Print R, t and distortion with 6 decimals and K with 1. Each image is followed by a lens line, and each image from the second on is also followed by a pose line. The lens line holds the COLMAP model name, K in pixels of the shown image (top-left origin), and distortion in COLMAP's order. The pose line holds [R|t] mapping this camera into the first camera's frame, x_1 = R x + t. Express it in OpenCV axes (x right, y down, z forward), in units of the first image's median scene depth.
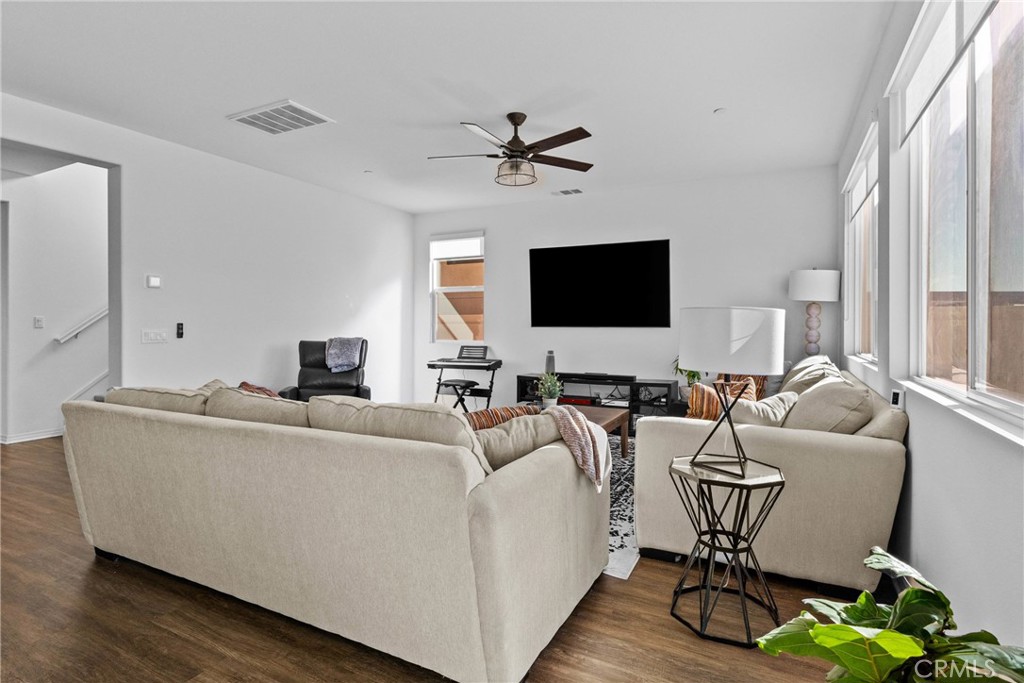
lens RADIAL K [[515.2, 0, 515.4], [0, 515.2, 328.0], [0, 0, 1]] dist [0.000096, 0.000151]
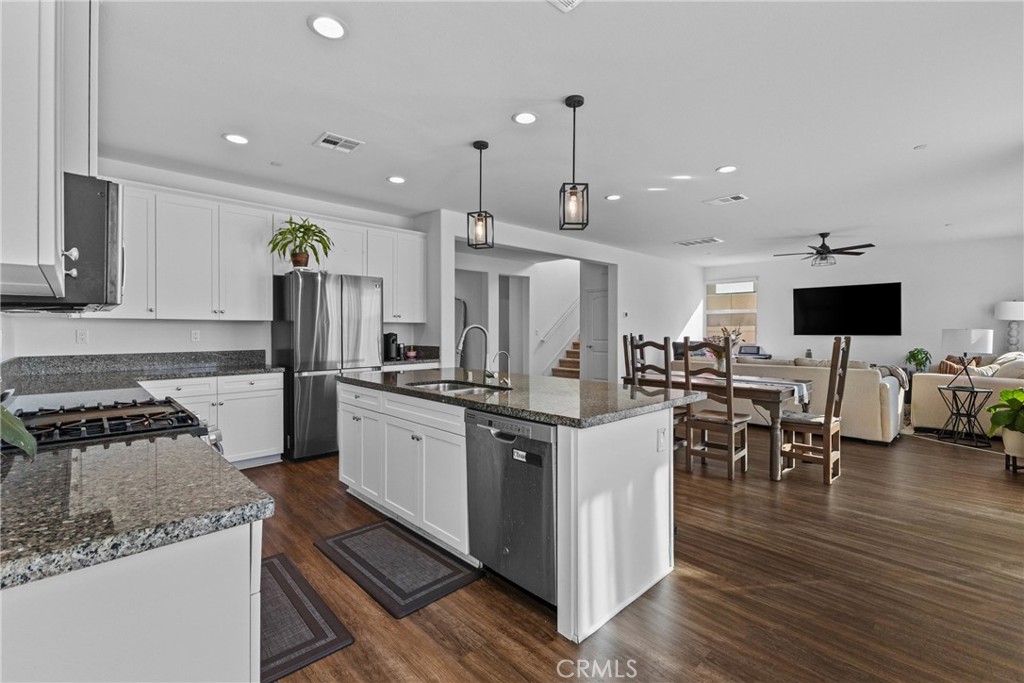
lens RADIAL K [[449.6, 0, 513.8], [0, 449.6, 334.9], [0, 0, 1]] dist [0.004921, 0.000342]
pose [[0.946985, 0.000655, -0.321276, -0.596468], [-0.000627, 1.000000, 0.000190, -0.003627], [0.321276, 0.000021, 0.946986, -1.118621]]
